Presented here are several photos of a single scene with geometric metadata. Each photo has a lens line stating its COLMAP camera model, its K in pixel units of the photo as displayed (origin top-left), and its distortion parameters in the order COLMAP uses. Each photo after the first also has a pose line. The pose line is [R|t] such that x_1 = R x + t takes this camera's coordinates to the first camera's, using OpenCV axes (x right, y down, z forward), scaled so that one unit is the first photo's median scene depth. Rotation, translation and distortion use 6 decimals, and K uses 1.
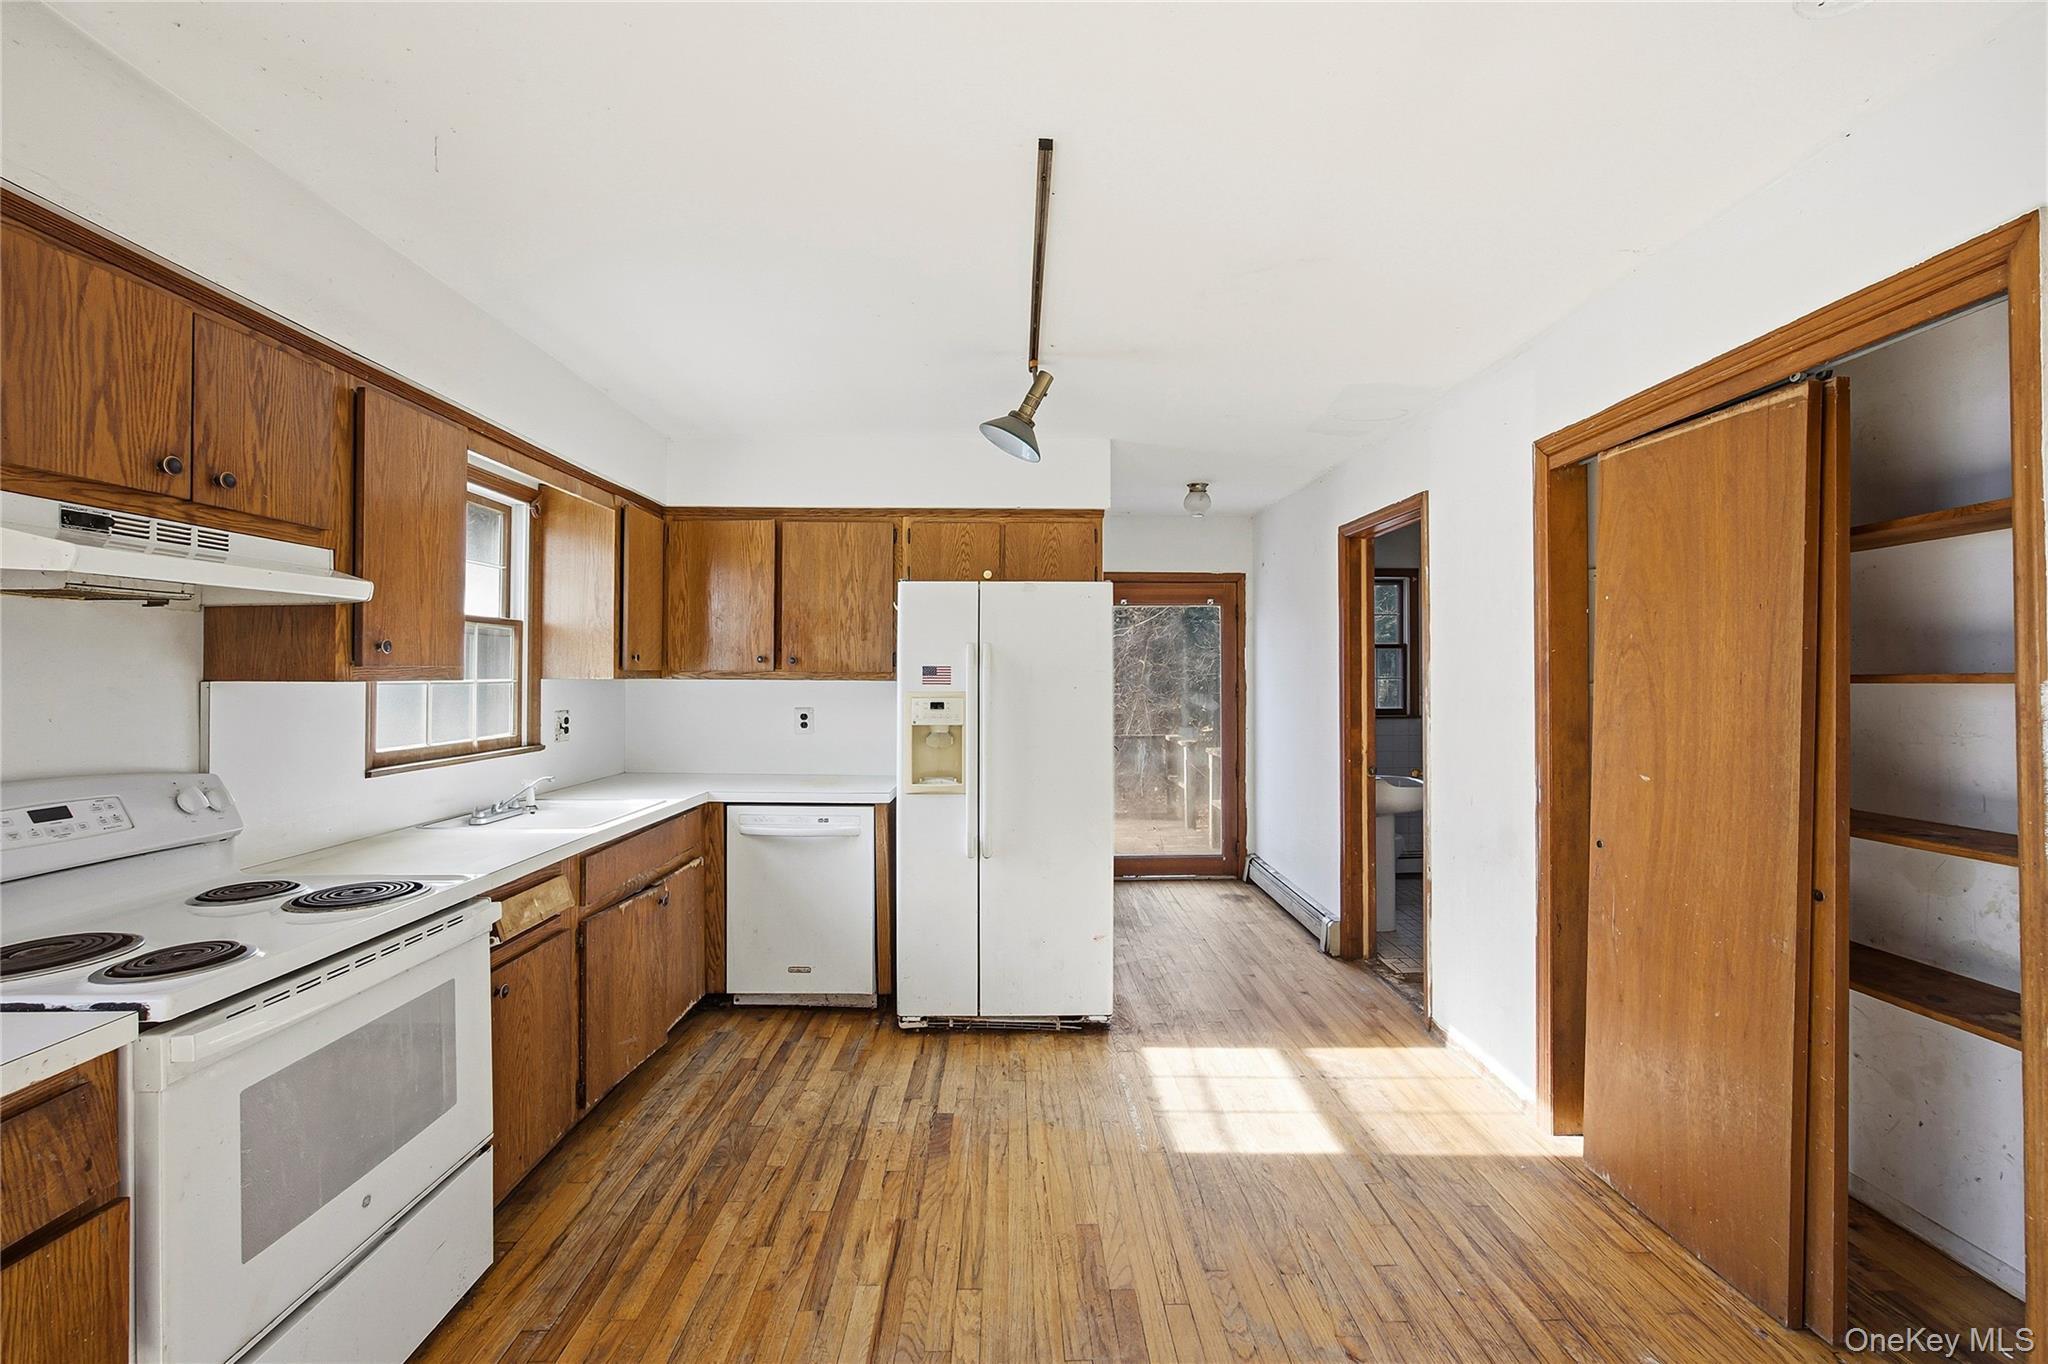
lens RADIAL K [[864.1, 0, 1022.5], [0, 864.1, 668.7], [0, 0, 1]] dist [-0.032329, 0.014158]
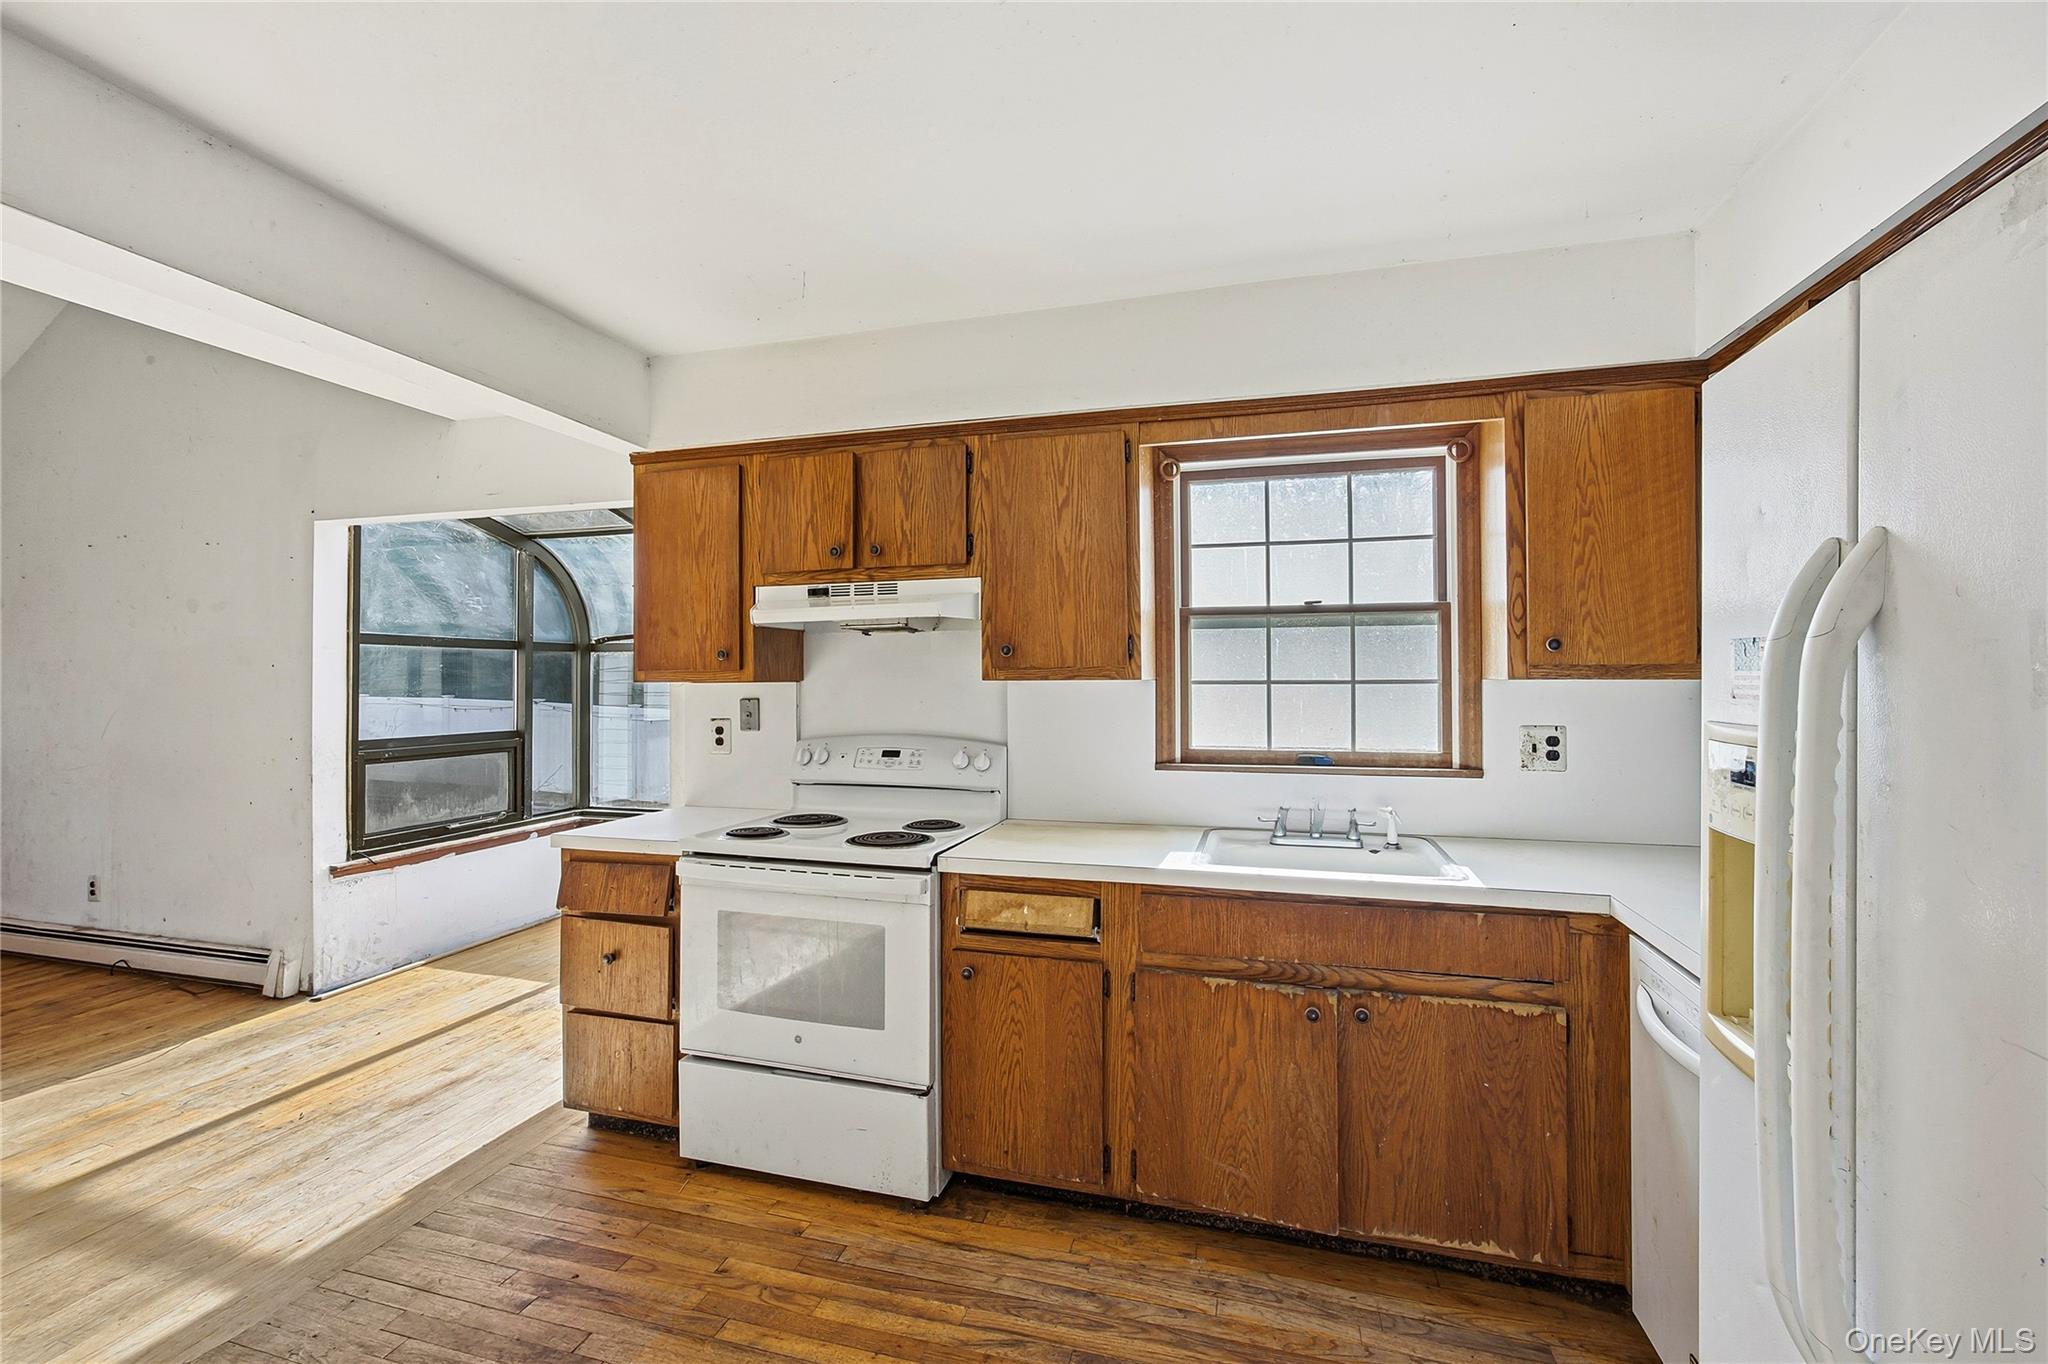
lens RADIAL K [[847.0, 0, 1018.7], [0, 847.0, 672.2], [0, 0, 1]] dist [-0.030999, 0.012898]
pose [[-0.286936, -0.007544, -0.957920, 0.278327], [0.008723, 0.999907, -0.010488, 0.012252], [0.957910, -0.011365, -0.286844, 1.001305]]
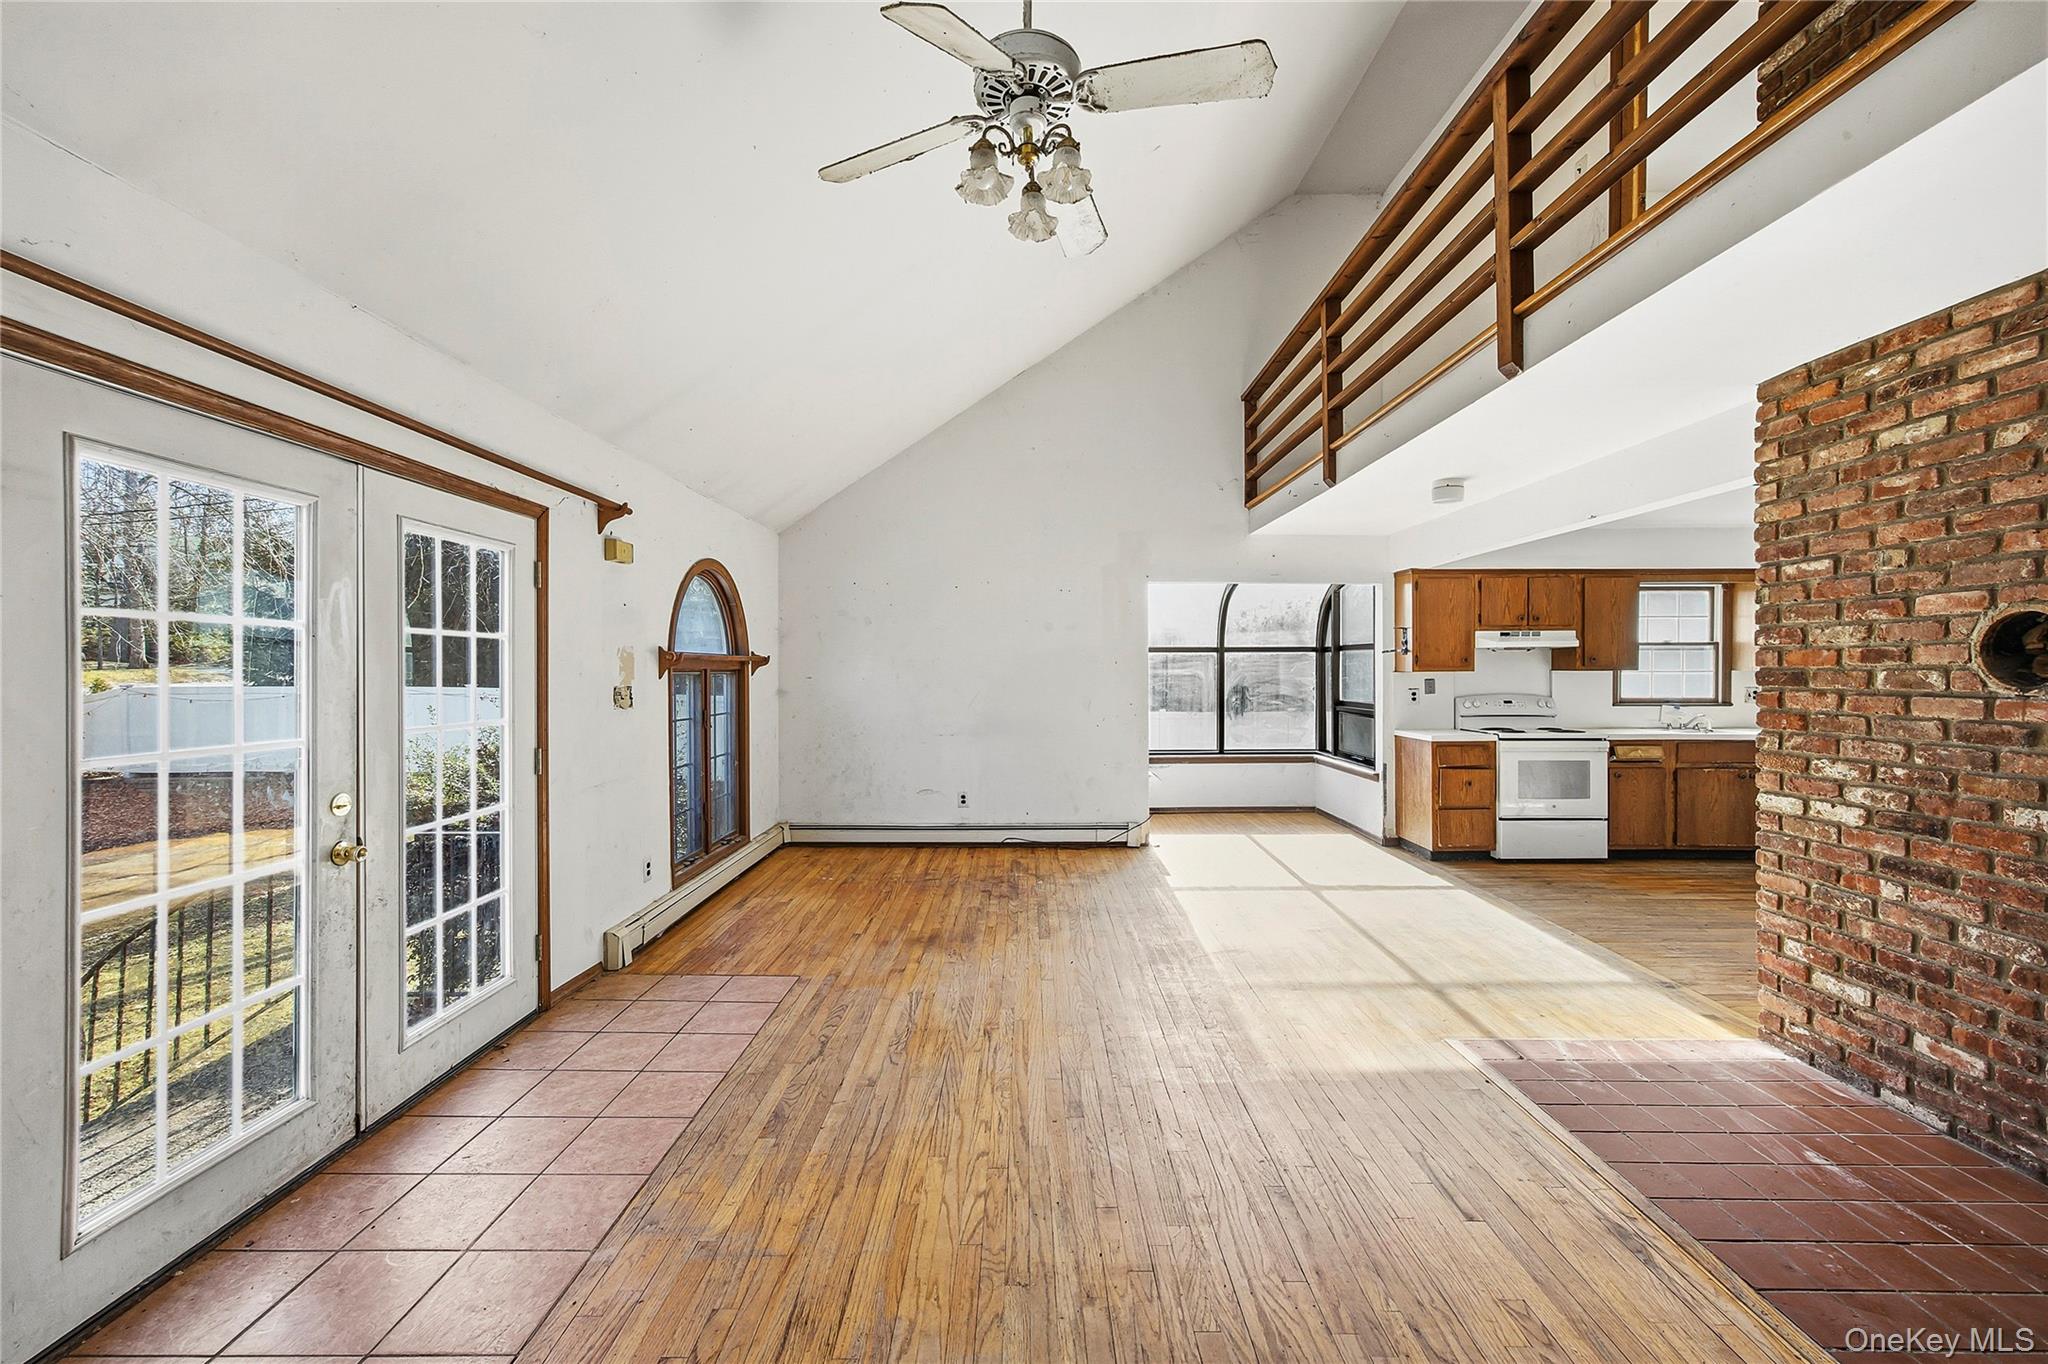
lens RADIAL K [[845.0, 0, 1024.3], [0, 845.0, 670.8], [0, 0, 1]] dist [-0.002037, -0.000066]
pose [[-0.016355, 0.004708, -0.999855, 1.732059], [0.009082, 0.999948, 0.004560, -0.013055], [0.999825, -0.009006, -0.016397, -0.746166]]
